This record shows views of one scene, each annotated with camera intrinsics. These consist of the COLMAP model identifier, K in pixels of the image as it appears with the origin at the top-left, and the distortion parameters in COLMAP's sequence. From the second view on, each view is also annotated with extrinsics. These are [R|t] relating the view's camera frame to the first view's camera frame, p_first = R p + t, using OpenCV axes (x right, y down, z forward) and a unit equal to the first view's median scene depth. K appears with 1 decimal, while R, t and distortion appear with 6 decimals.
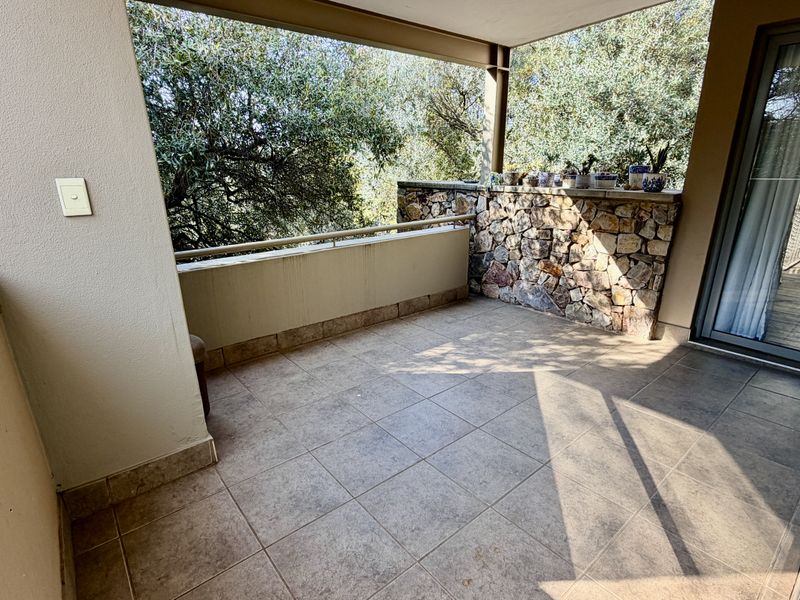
lens RADIAL K [[427.9, 0, 396.8], [0, 427.9, 302.8], [0, 0, 1]] dist [-0.006403, 0.000690]
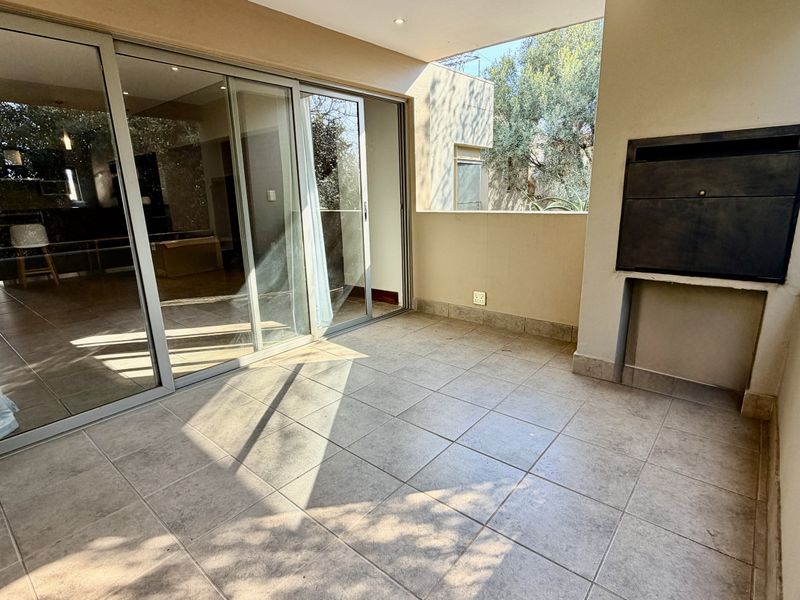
lens RADIAL K [[427.9, 0, 396.7], [0, 427.9, 298.0], [0, 0, 1]] dist [-0.006403, 0.000690]
pose [[-0.983146, 0.085899, -0.161388, 0.289242], [-0.012907, 0.847935, 0.529943, -0.458975], [0.182368, 0.523095, -0.832535, 1.508005]]
